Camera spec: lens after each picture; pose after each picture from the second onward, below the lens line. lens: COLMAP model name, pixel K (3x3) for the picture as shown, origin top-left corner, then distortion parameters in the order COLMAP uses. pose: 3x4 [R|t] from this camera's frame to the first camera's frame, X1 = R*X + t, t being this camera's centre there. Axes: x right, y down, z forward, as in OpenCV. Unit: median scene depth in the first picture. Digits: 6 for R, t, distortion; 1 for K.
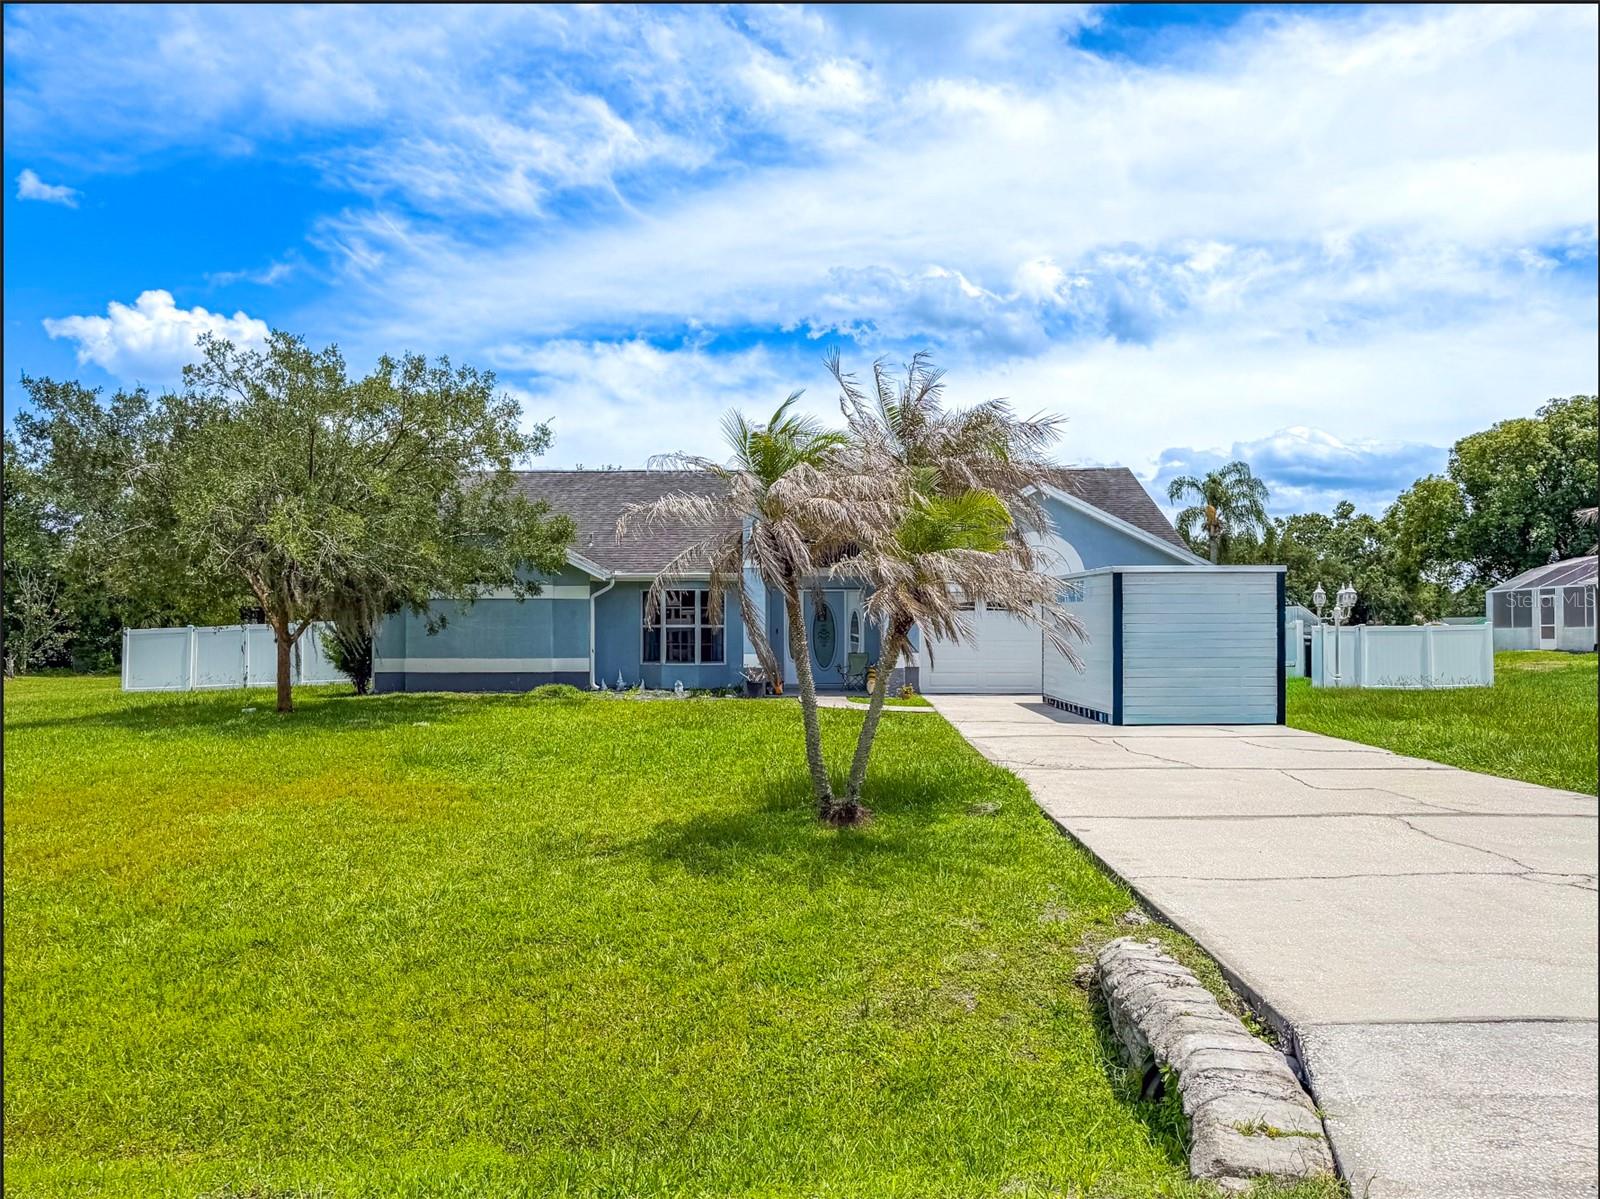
lens RADIAL K [[1147.2, 0, 796.2], [0, 1147.2, 642.7], [0, 0, 1]] dist [-0.003683, -0.004346]
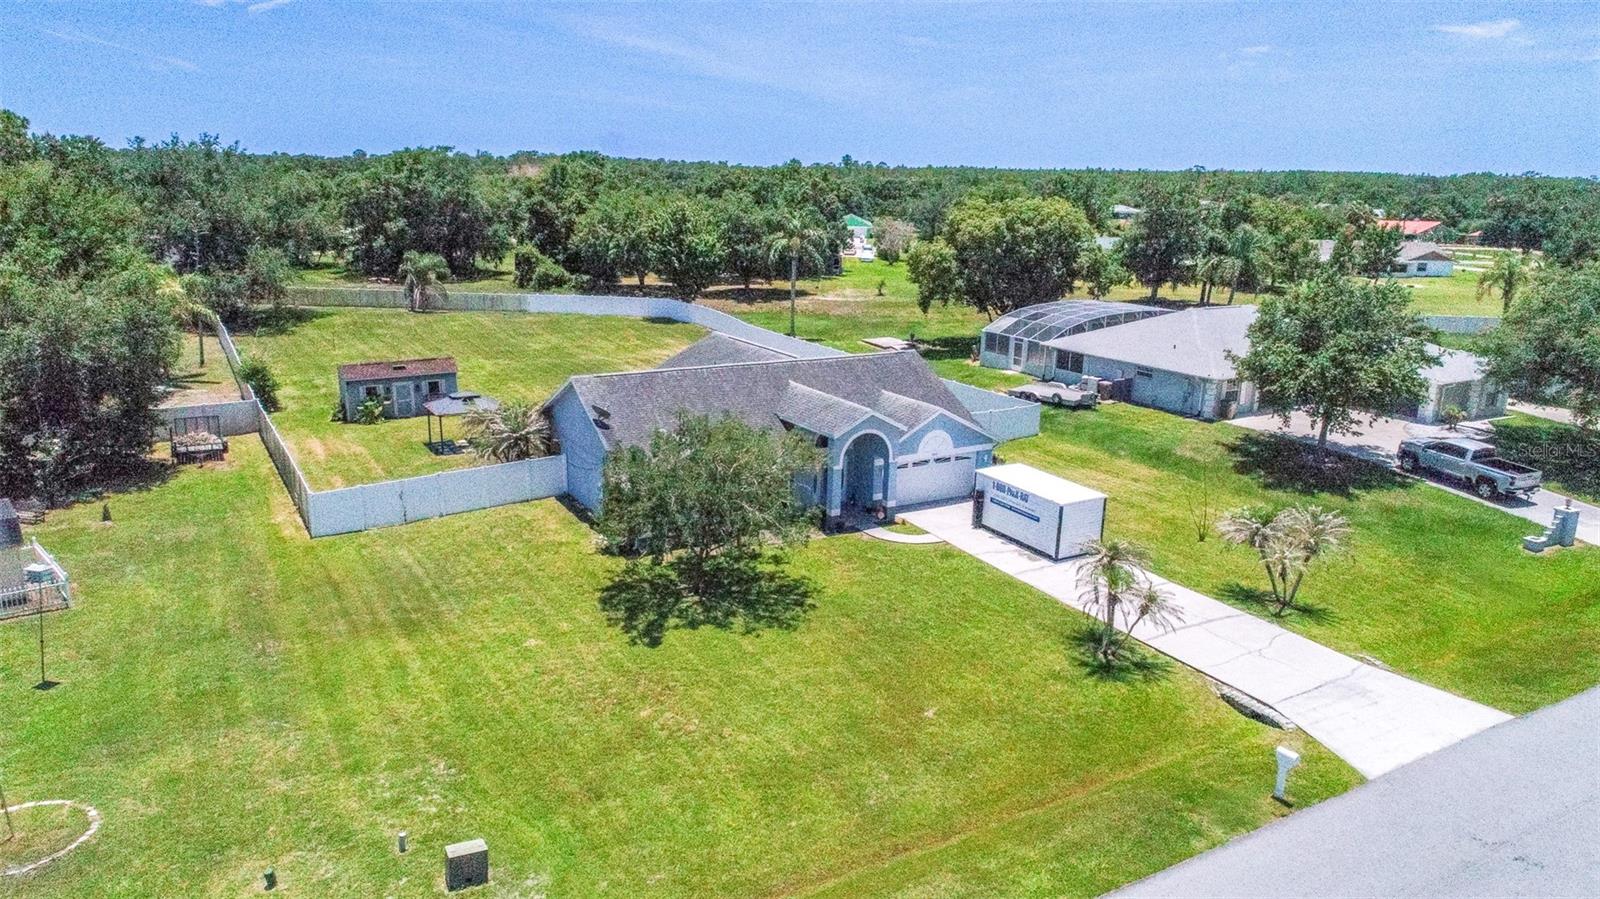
lens RADIAL K [[1076.1, 0, 792.0], [0, 1076.1, 450.4], [0, 0, 1]] dist [-0.001500, -0.000667]
pose [[0.855712, -0.115029, 0.504505, -1.059592], [-0.013235, 0.969794, 0.243565, -0.558395], [-0.517283, -0.215098, 0.828342, -0.537885]]
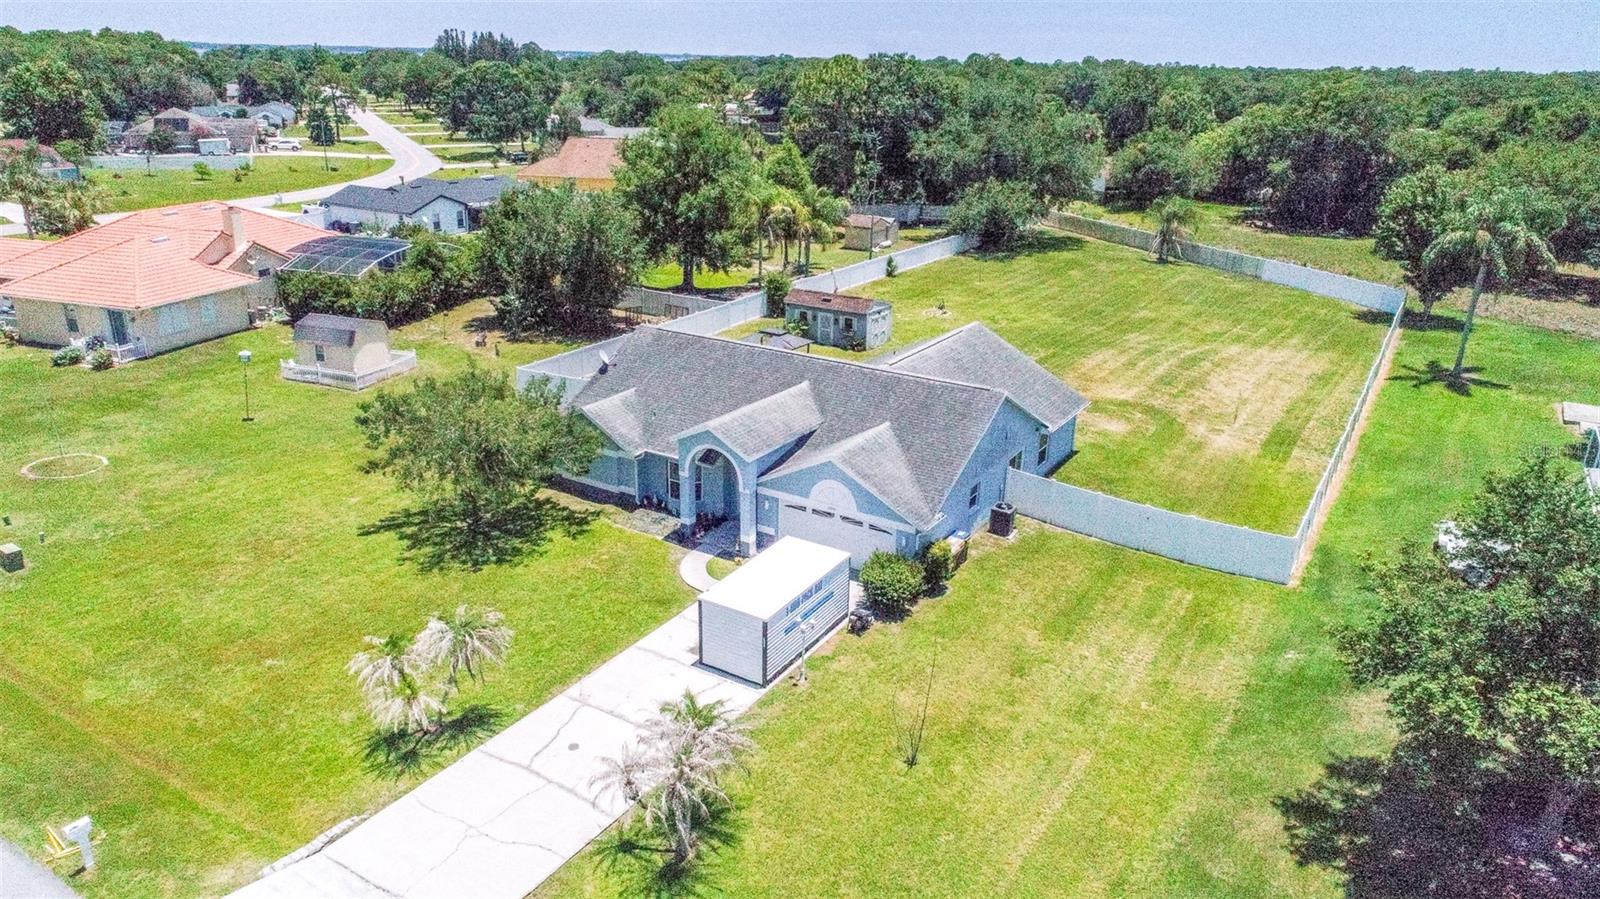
lens RADIAL K [[1076.1, 0, 792.0], [0, 1076.1, 450.4], [0, 0, 1]] dist [-0.001500, -0.000667]
pose [[0.855218, 0.193709, -0.480707, 0.947451], [-0.025193, 0.941967, 0.334760, -0.694611], [0.517656, -0.274182, 0.810467, -0.330796]]
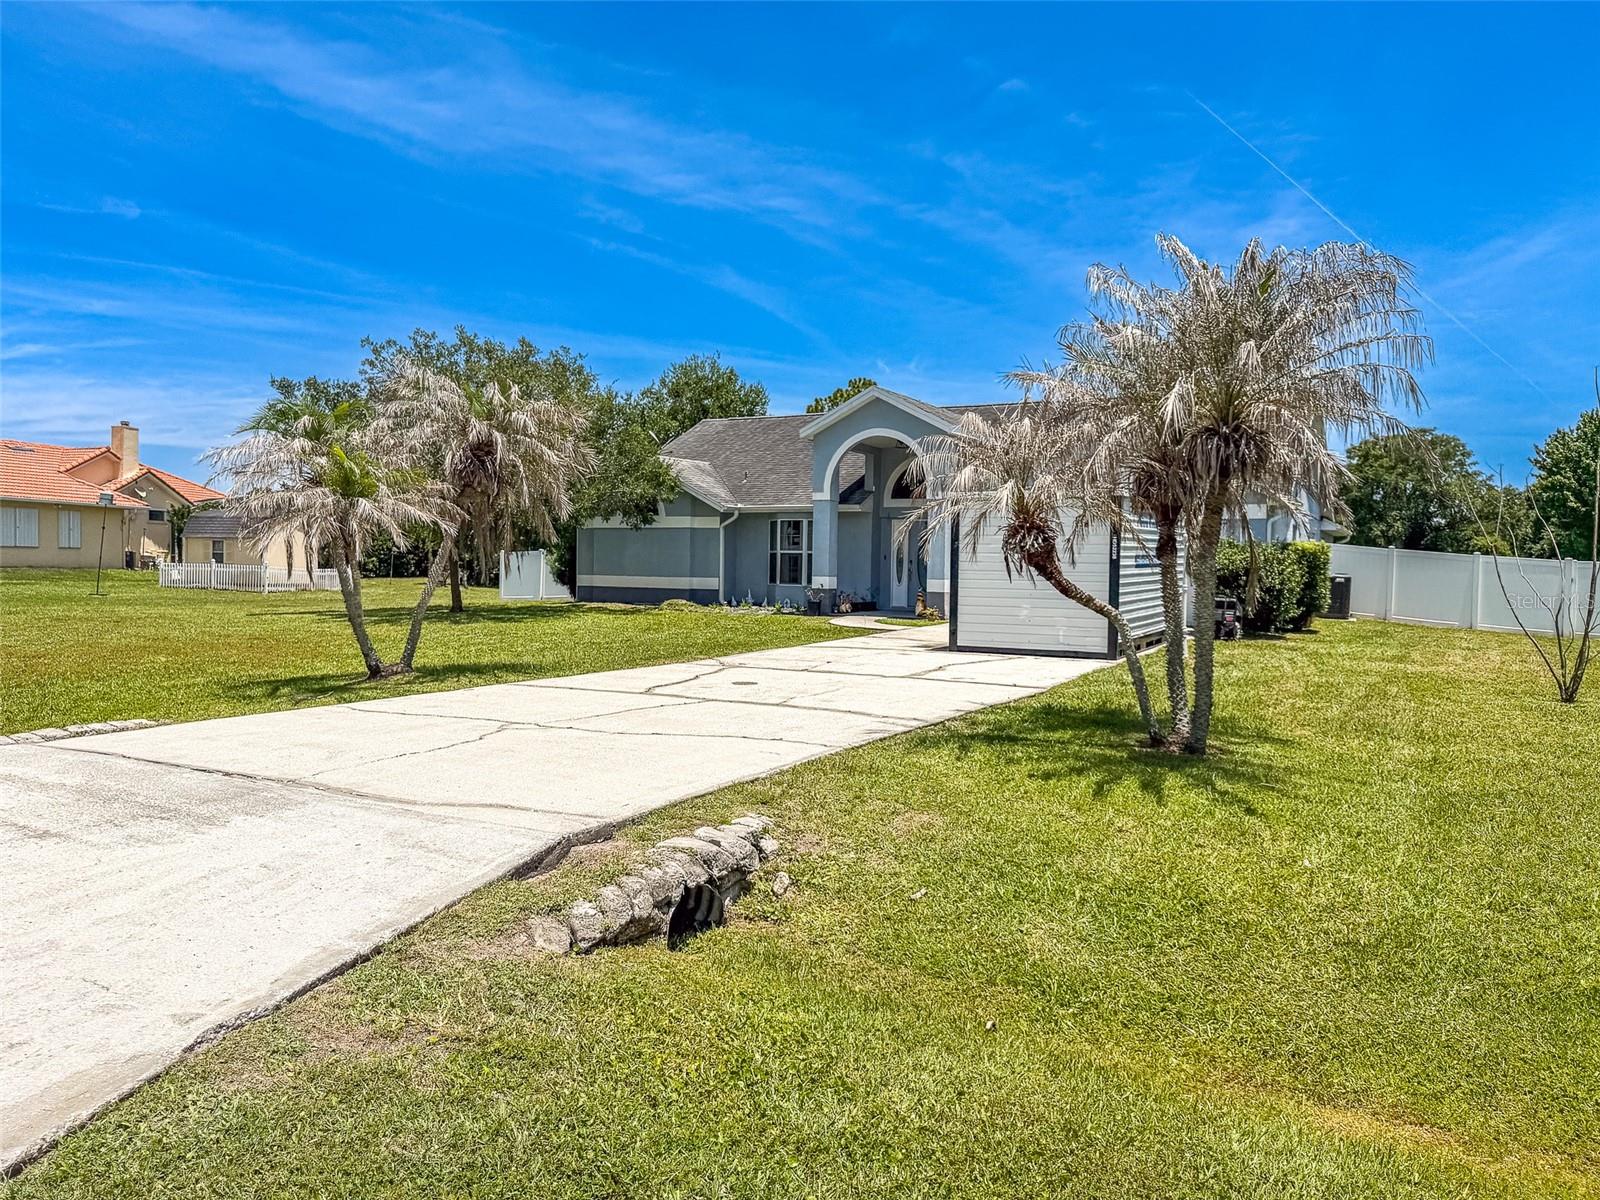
lens RADIAL K [[1158.6, 0, 800.0], [0, 1158.6, 600.0], [0, 0, 1]] dist [0.003227, 0.002460]
pose [[0.883140, 0.029620, -0.468174, 0.473615], [-0.021318, 0.999508, 0.023024, 0.007223], [0.468625, -0.010353, 0.883337, -0.011926]]
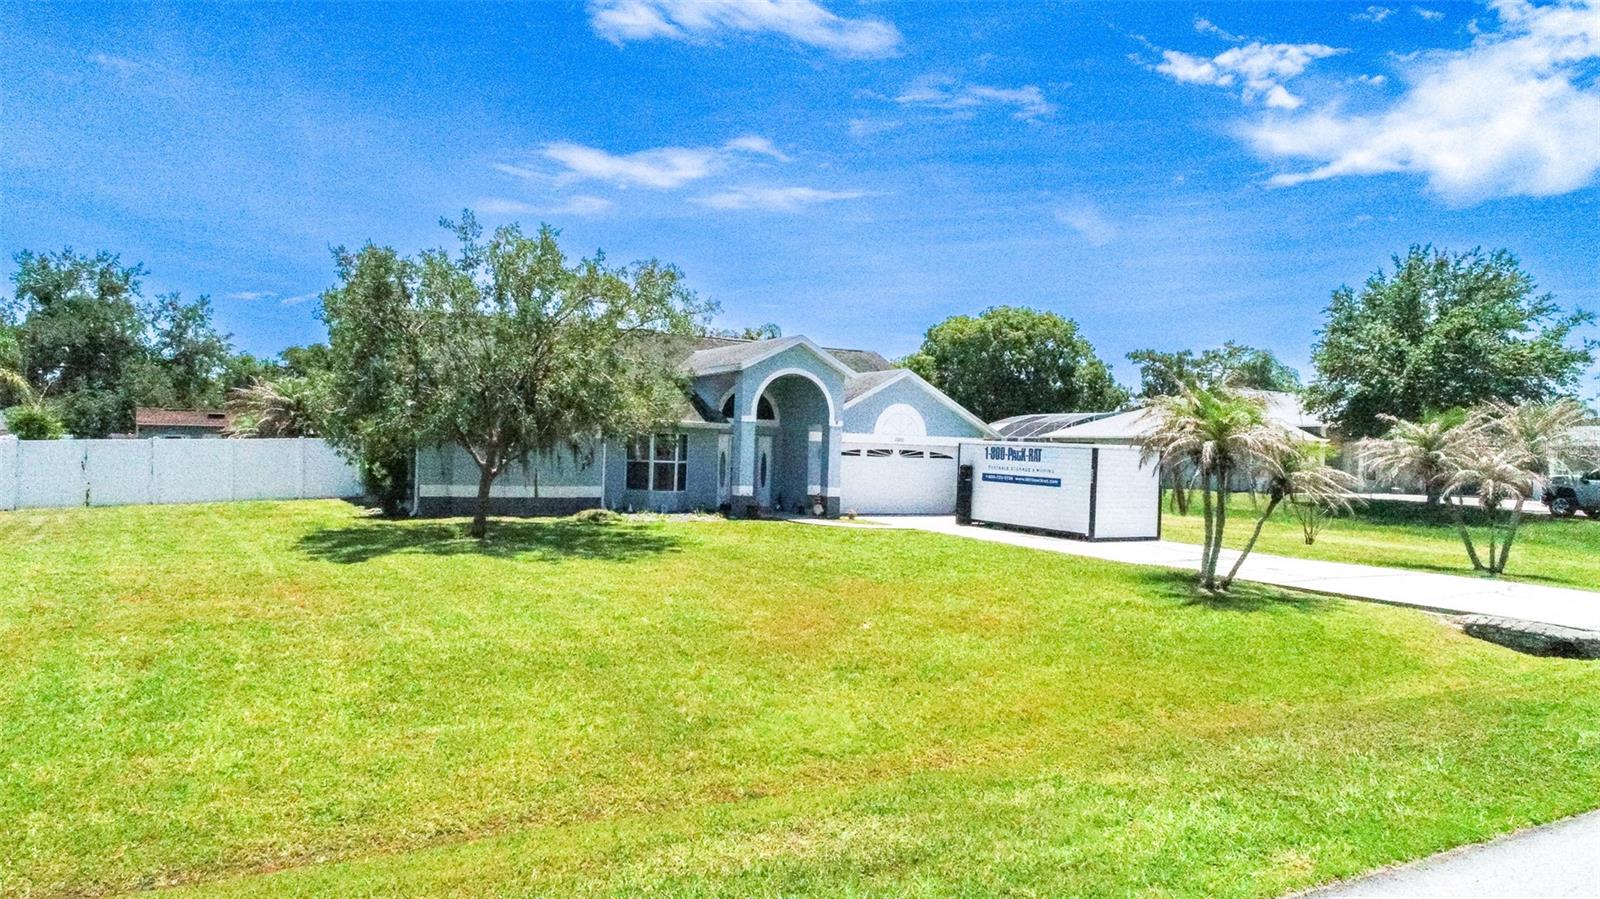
lens RADIAL K [[1061.9, 0, 790.6], [0, 1061.9, 451.7], [0, 0, 1]] dist [0.000390, 0.000210]
pose [[0.853709, 0.026990, 0.520051, -0.634083], [-0.027285, 0.999603, -0.007087, -0.022519], [-0.520035, -0.008139, 0.854106, -0.090756]]
